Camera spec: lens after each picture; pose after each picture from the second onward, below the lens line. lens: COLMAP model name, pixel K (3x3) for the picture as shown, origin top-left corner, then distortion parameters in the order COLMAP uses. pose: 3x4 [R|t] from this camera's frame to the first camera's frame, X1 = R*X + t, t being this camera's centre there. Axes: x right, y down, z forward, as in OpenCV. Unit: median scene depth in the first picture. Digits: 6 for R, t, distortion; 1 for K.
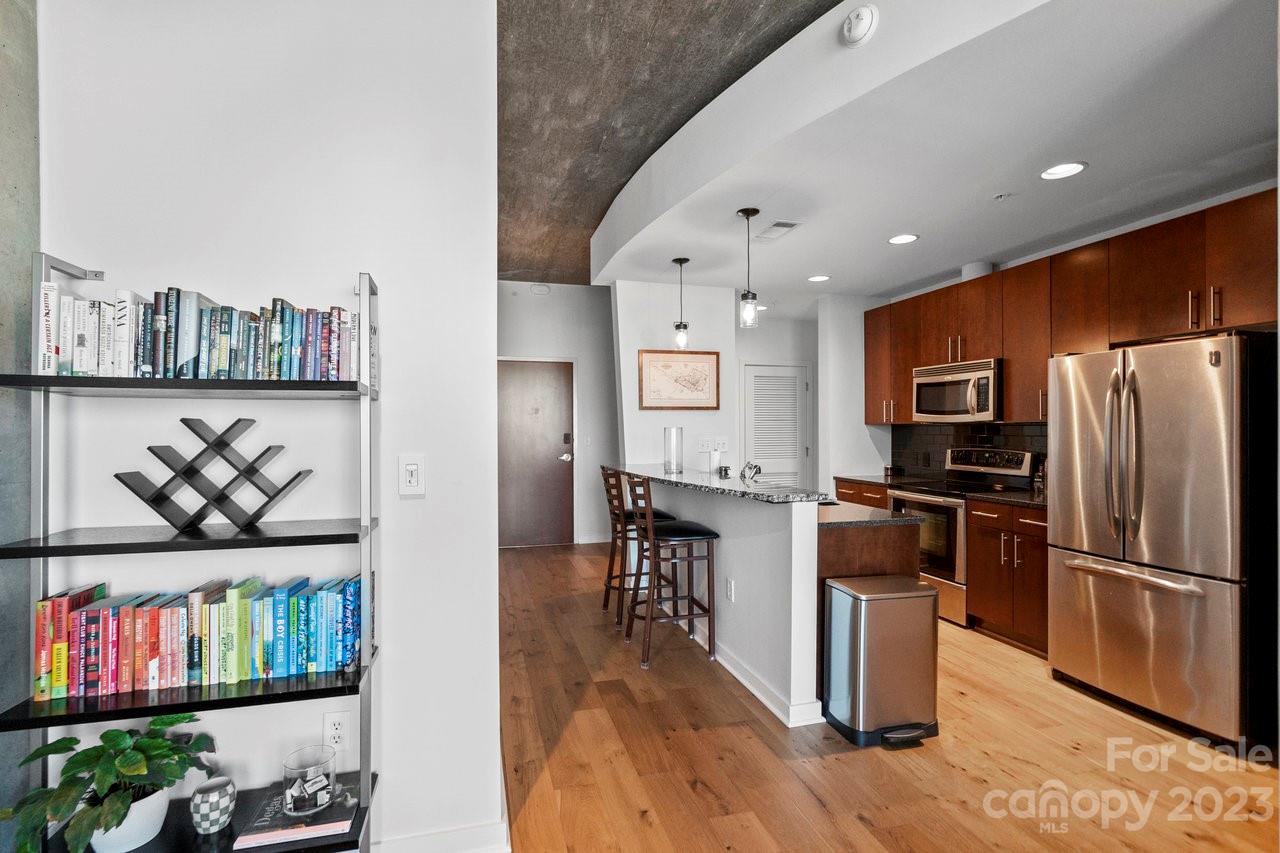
lens RADIAL K [[596.1, 0, 634.7], [0, 596.1, 429.5], [0, 0, 1]] dist [0.001425, 0.000544]
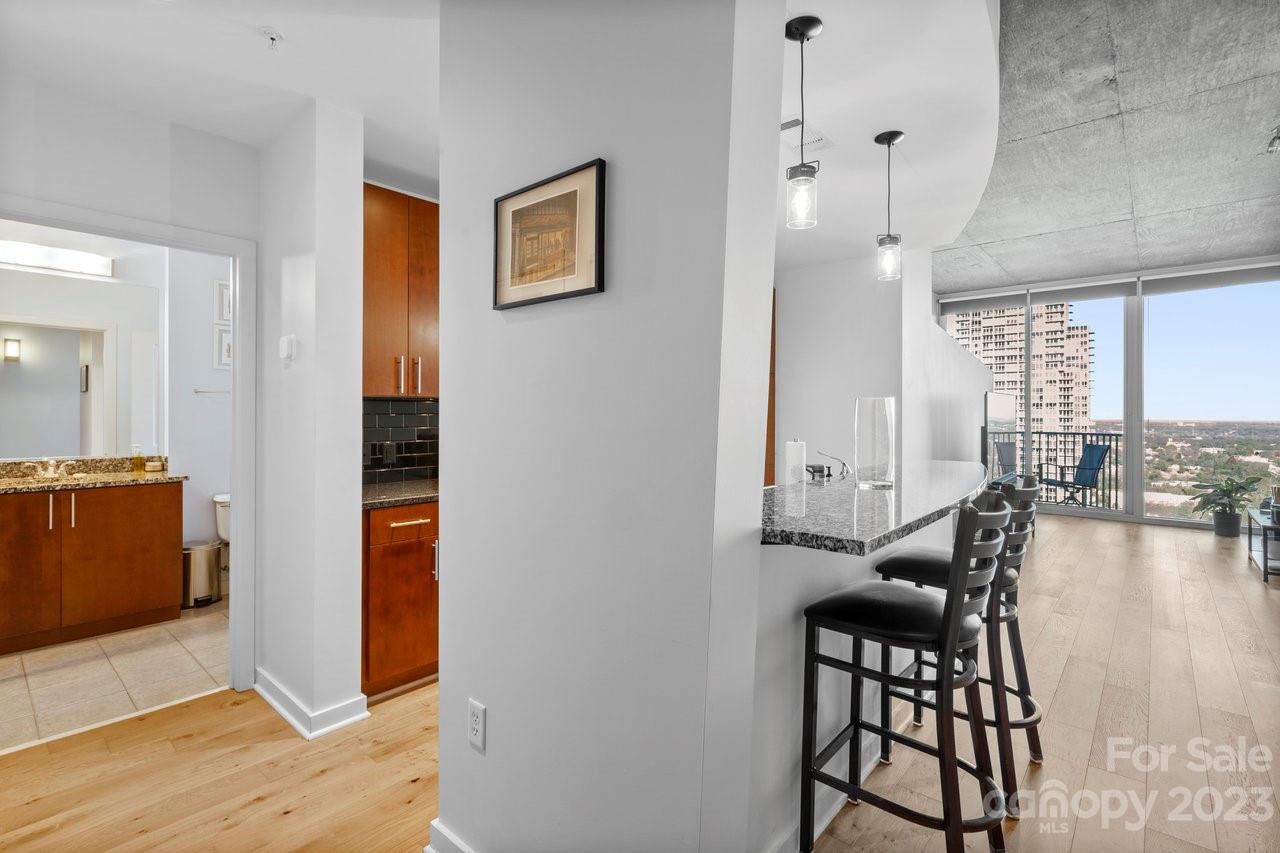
lens RADIAL K [[593.2, 0, 635.2], [0, 593.2, 410.8], [0, 0, 1]] dist [0.000035, 0.000430]
pose [[-0.550674, 0.004095, 0.834711, -0.266544], [-0.002585, 0.999975, -0.006611, 0.012500], [-0.834717, -0.005799, -0.550649, 1.589044]]
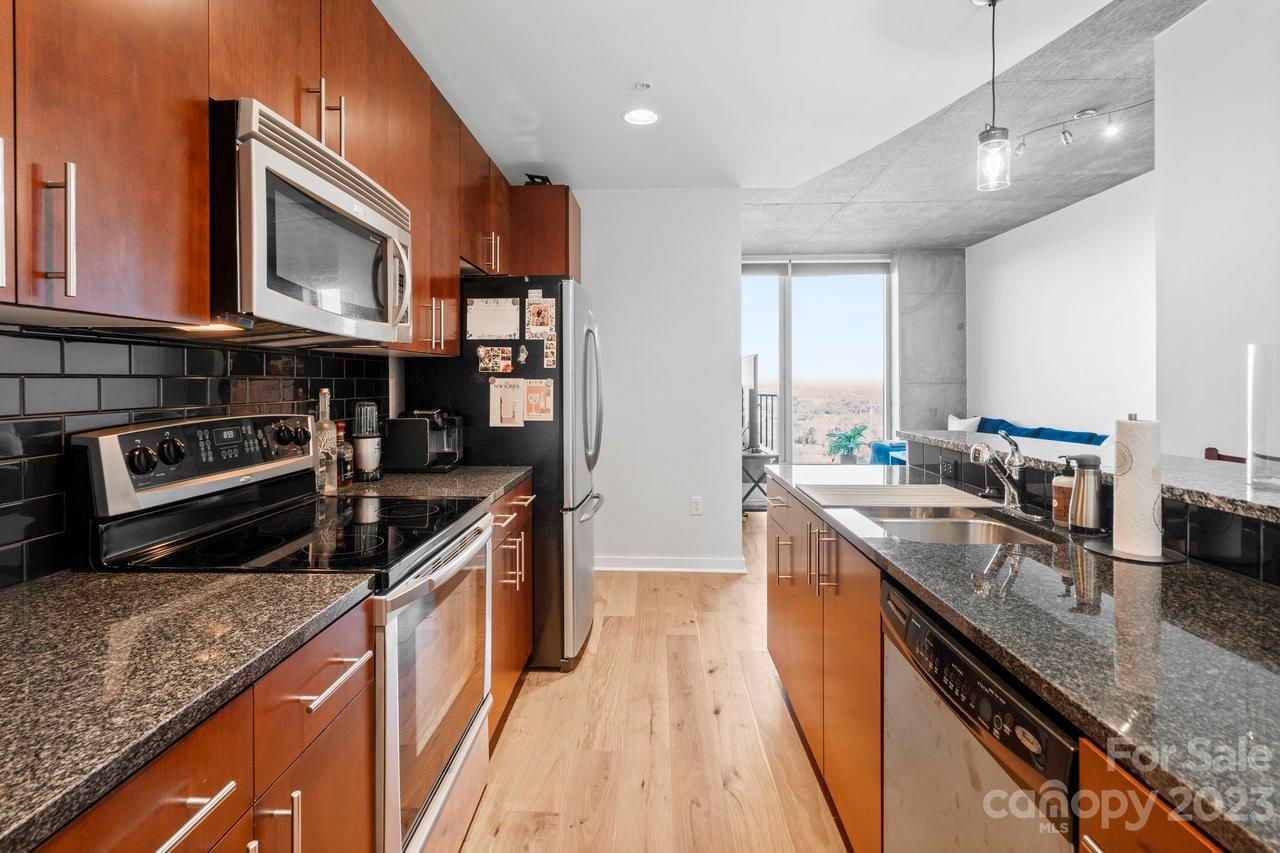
lens RADIAL K [[601.9, 0, 633.5], [0, 601.9, 379.8], [0, 0, 1]] dist [0.000274, 0.000176]
pose [[-0.953581, 0.003126, 0.301119, 0.323599], [0.003555, 0.999993, 0.000877, 0.014691], [-0.301114, 0.001906, -0.953586, 1.539826]]
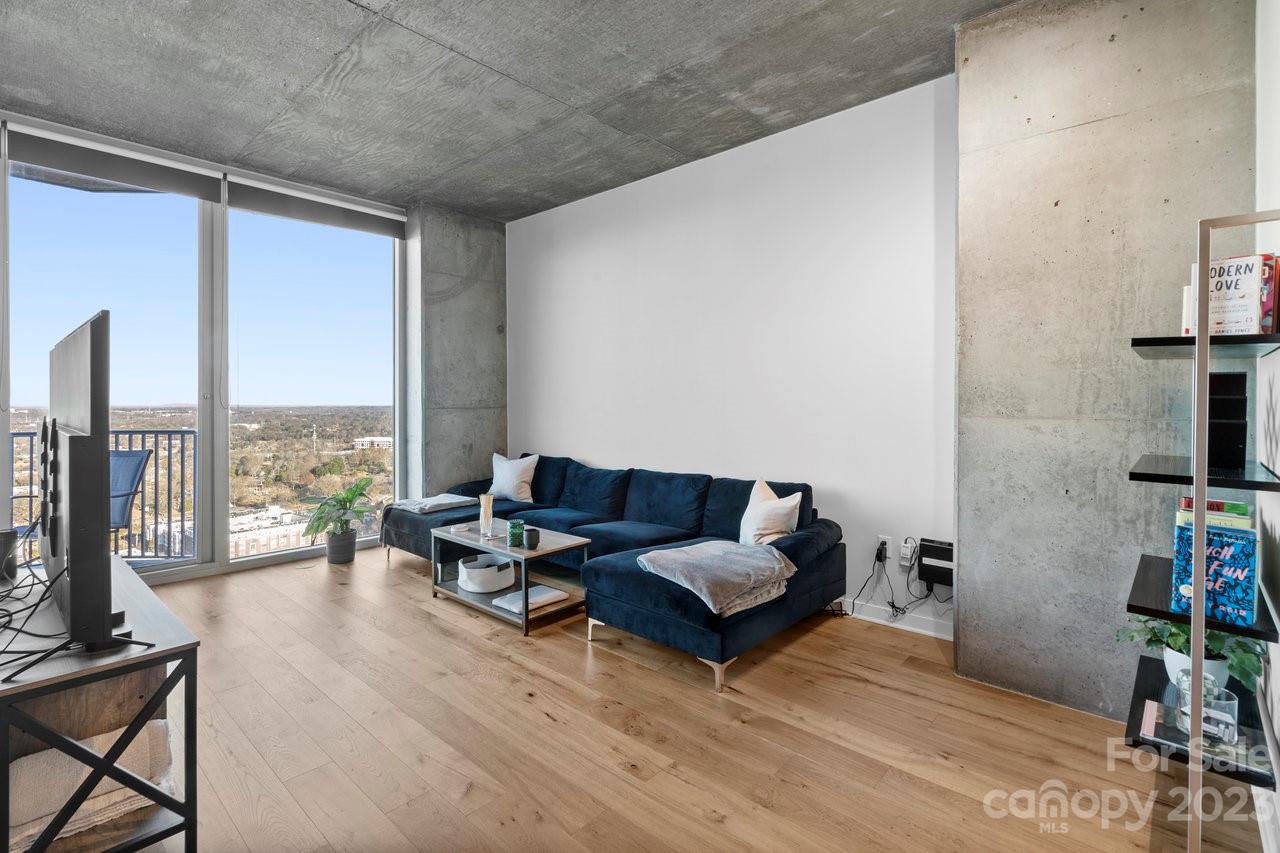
lens RADIAL K [[594.6, 0, 633.9], [0, 594.6, 400.2], [0, 0, 1]] dist [-0.001846, 0.000493]
pose [[-0.845556, 0.001170, -0.533886, 0.388298], [0.001591, 0.999999, -0.000329, 0.015022], [0.533885, -0.001128, -0.845557, 0.596229]]
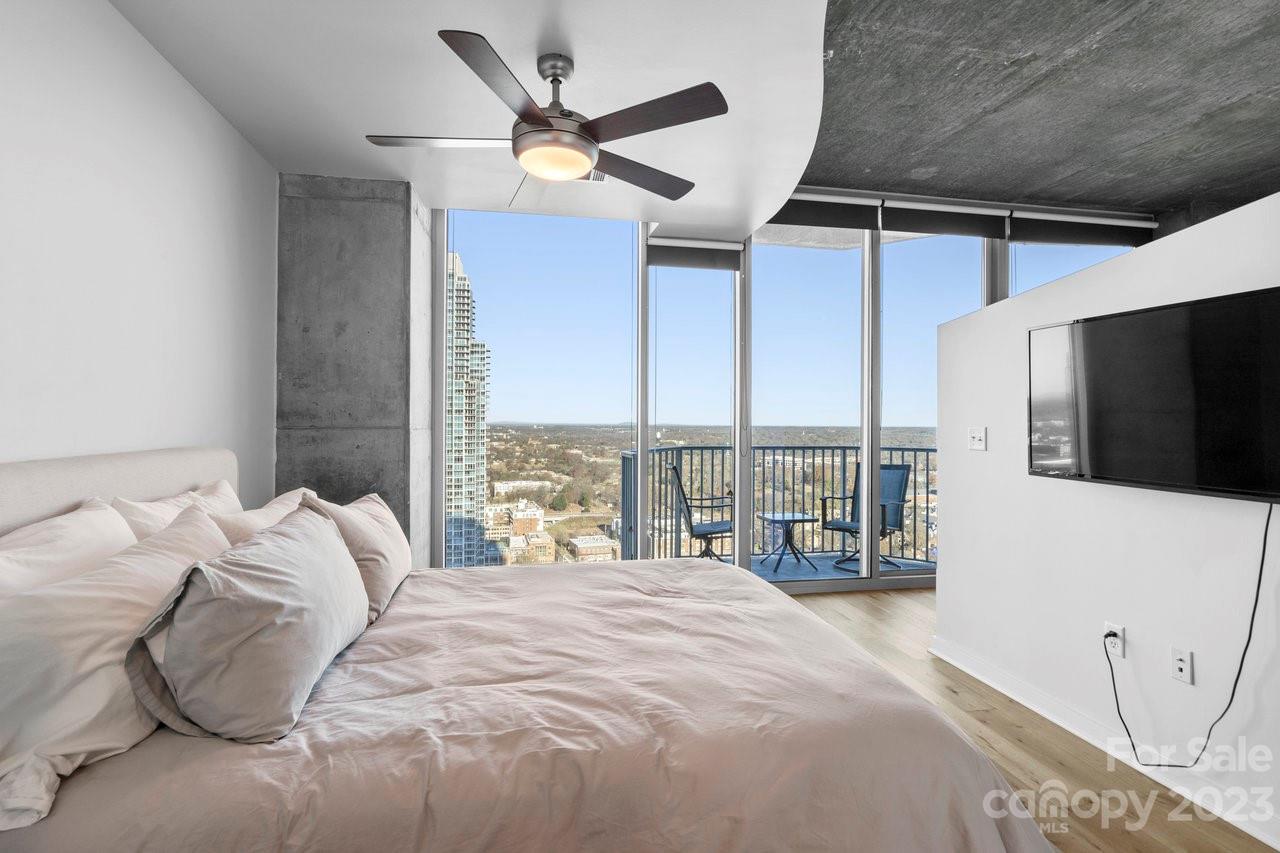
lens RADIAL K [[602.2, 0, 637.1], [0, 602.2, 415.5], [0, 0, 1]] dist [-0.001107, 0.000238]
pose [[-0.997077, -0.002439, 0.076361, 1.147842], [-0.003204, 0.999946, -0.009896, 0.014160], [-0.076333, -0.010112, -0.997031, 0.497861]]
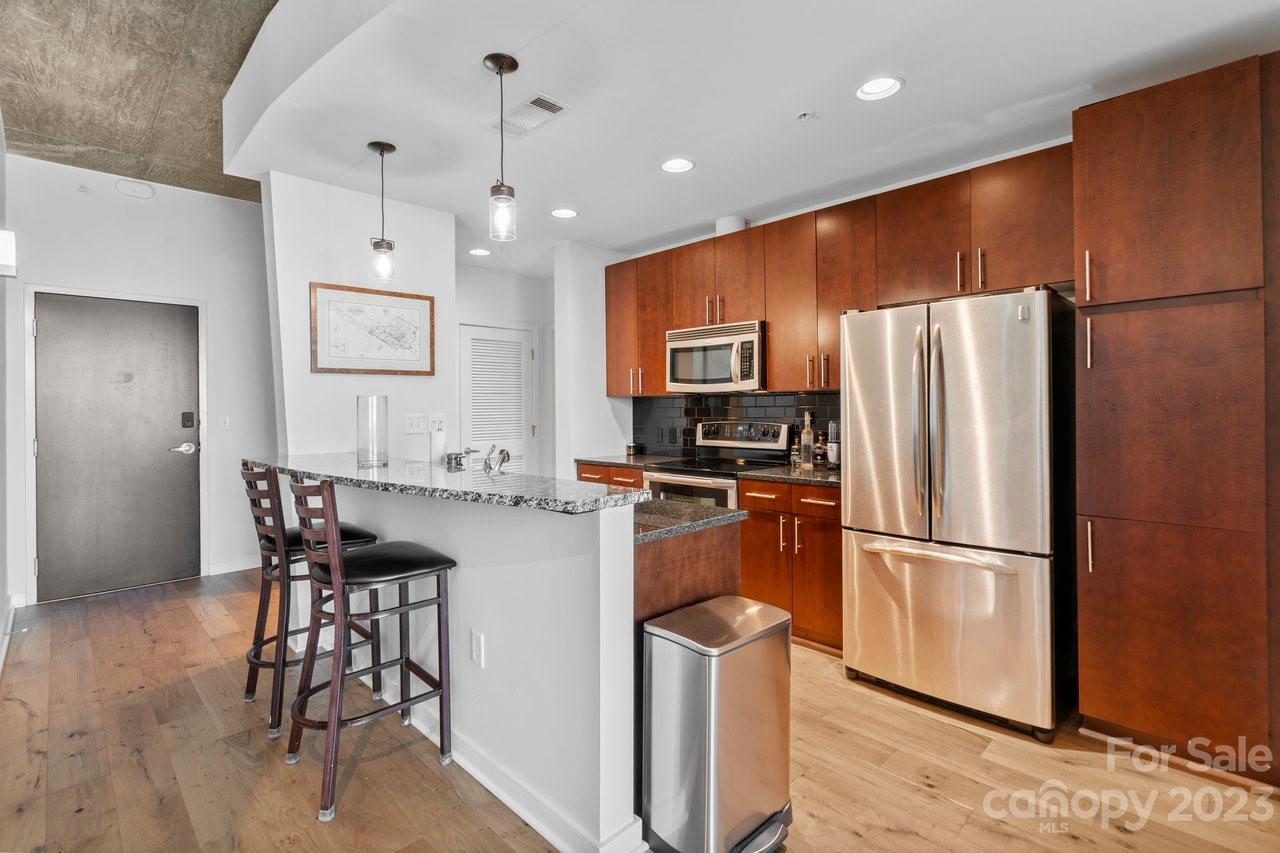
lens RADIAL K [[601.3, 0, 631.7], [0, 601.3, 404.7], [0, 0, 1]] dist [-0.001533, 0.000308]
pose [[0.877078, -0.003864, 0.480332, -0.001526], [0.008664, 0.999932, -0.007777, 0.015174], [-0.480269, 0.010983, 0.877052, 0.327493]]
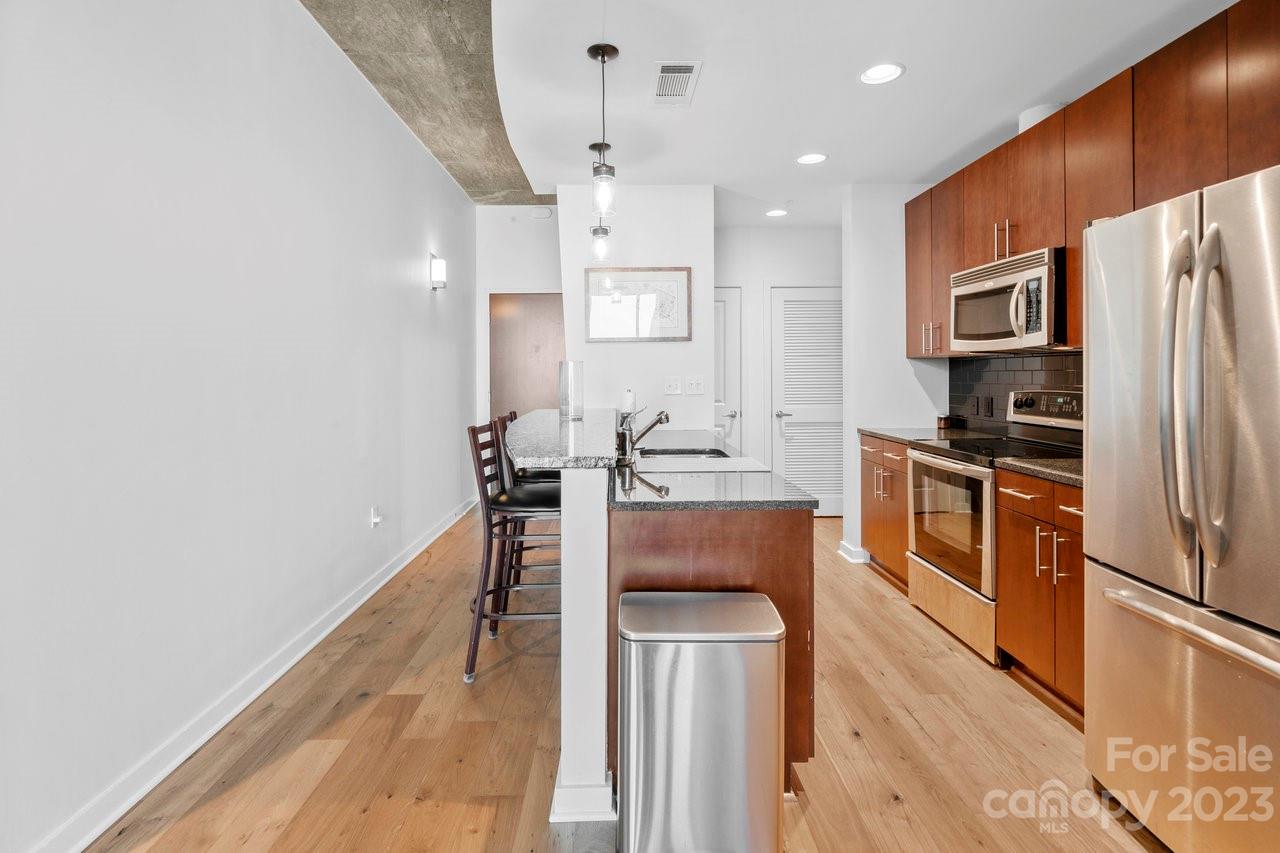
lens RADIAL K [[606.4, 0, 626.6], [0, 606.4, 374.4], [0, 0, 1]] dist [0.000309, 0.000130]
pose [[0.966594, -0.004111, -0.256279, 0.367809], [0.003937, 0.999992, -0.001195, 0.016582], [0.256282, 0.000146, 0.966602, 0.288277]]
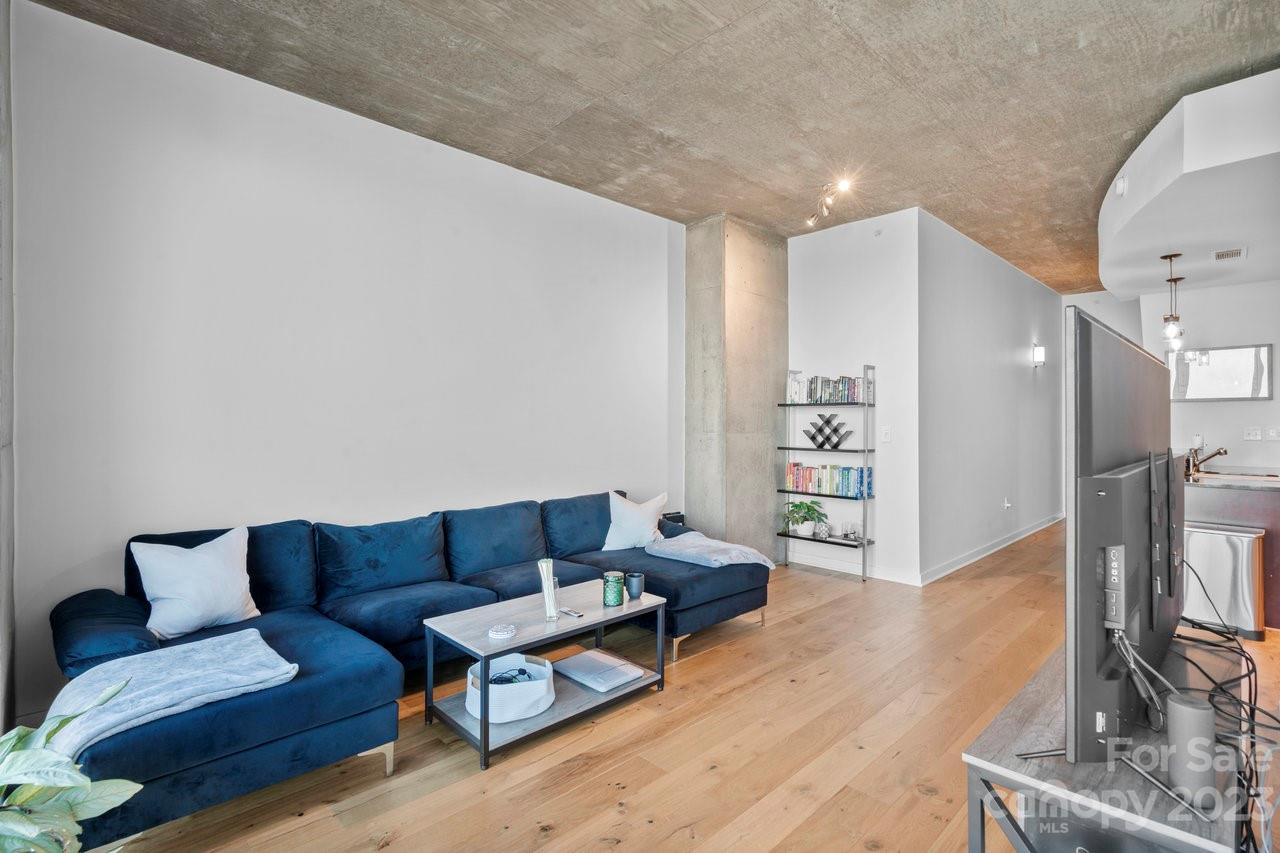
lens RADIAL K [[608.5, 0, 636.0], [0, 608.5, 416.4], [0, 0, 1]] dist [-0.000013, 0.000731]
pose [[0.482767, -0.004378, -0.875738, 0.744156], [-0.002147, 0.999979, -0.006183, 0.007518], [0.875746, 0.004865, 0.482747, -0.660220]]
